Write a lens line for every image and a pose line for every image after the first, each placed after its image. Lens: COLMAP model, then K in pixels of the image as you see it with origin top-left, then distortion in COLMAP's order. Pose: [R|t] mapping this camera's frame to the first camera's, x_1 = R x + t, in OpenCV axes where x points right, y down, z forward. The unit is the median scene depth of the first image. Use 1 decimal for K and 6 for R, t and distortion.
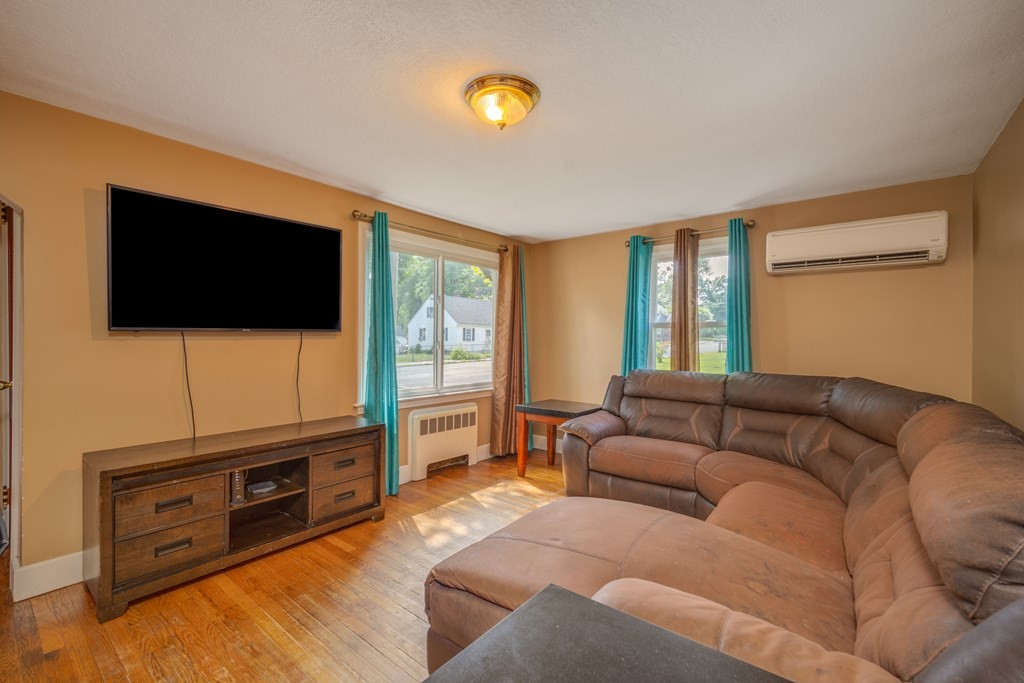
lens RADIAL K [[446.0, 0, 512.0], [0, 446.0, 341.5], [0, 0, 1]] dist [-0.007581, 0.000114]
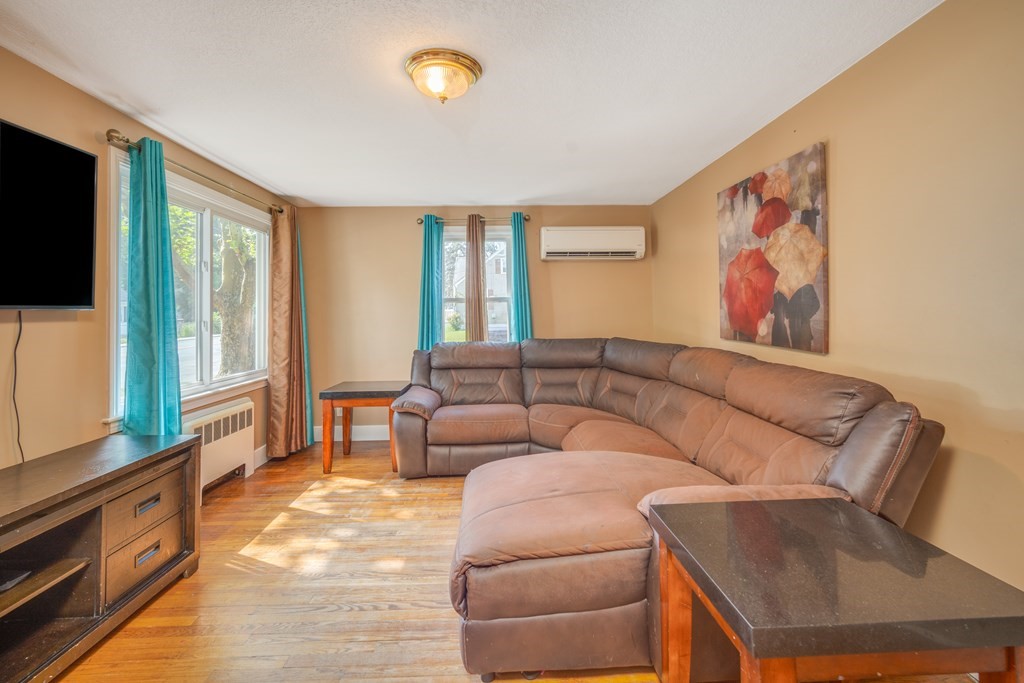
lens RADIAL K [[460.3, 0, 512.3], [0, 460.3, 303.5], [0, 0, 1]] dist [0.001021, 0.000607]
pose [[0.753143, -0.003059, 0.657850, -0.340563], [0.022219, 0.999537, -0.020791, -0.003323], [-0.657481, 0.030276, 0.752862, 0.080740]]
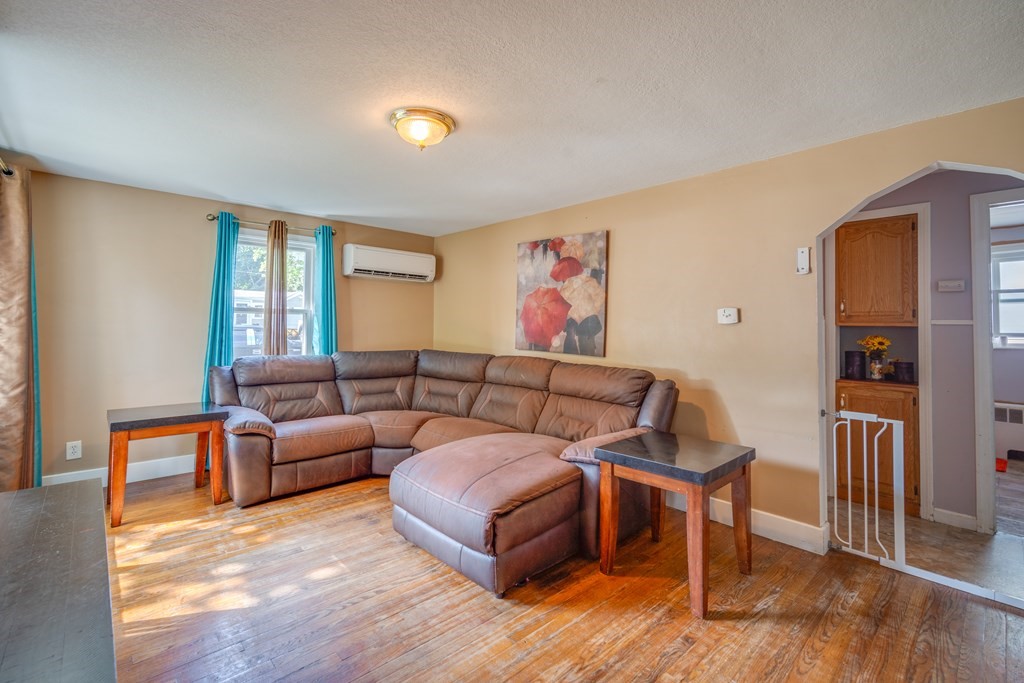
lens RADIAL K [[454.2, 0, 507.3], [0, 454.2, 316.9], [0, 0, 1]] dist [-0.000089, 0.001092]
pose [[0.147176, 0.016036, 0.988980, -0.664093], [-0.006299, 0.999863, -0.015275, -0.012897], [-0.989090, -0.003982, 0.147257, 0.342754]]
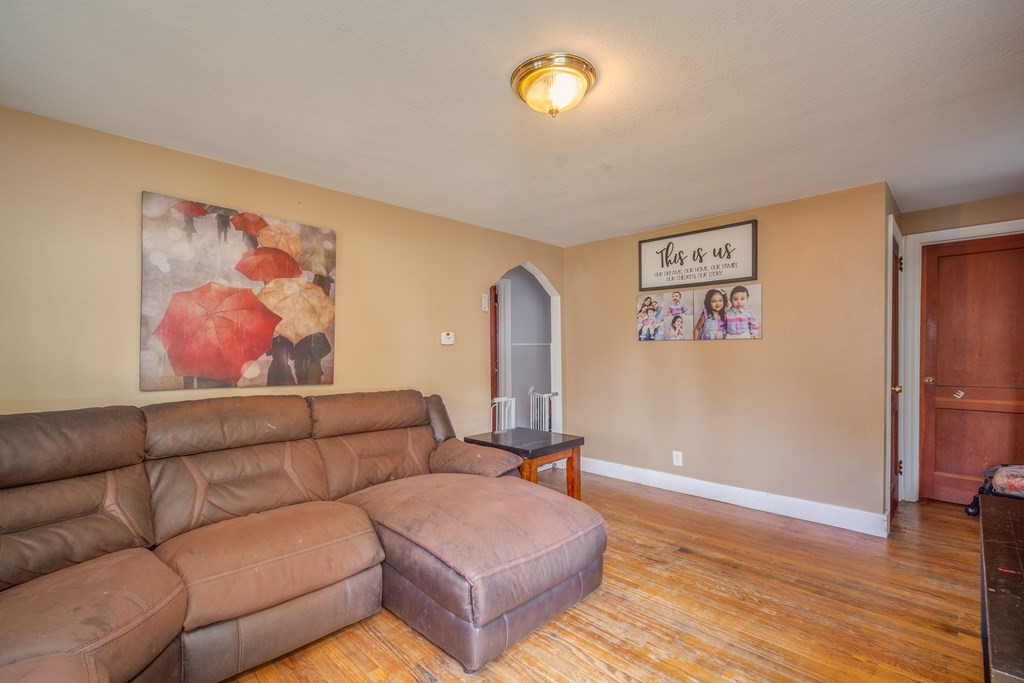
lens RADIAL K [[465.9, 0, 494.6], [0, 465.9, 360.3], [0, 0, 1]] dist [-0.000666, 0.000144]
pose [[-0.992989, -0.004863, 0.118110, -0.010307], [-0.001993, 0.999700, 0.024405, -0.005541], [-0.118193, 0.023999, -0.992701, 1.119460]]
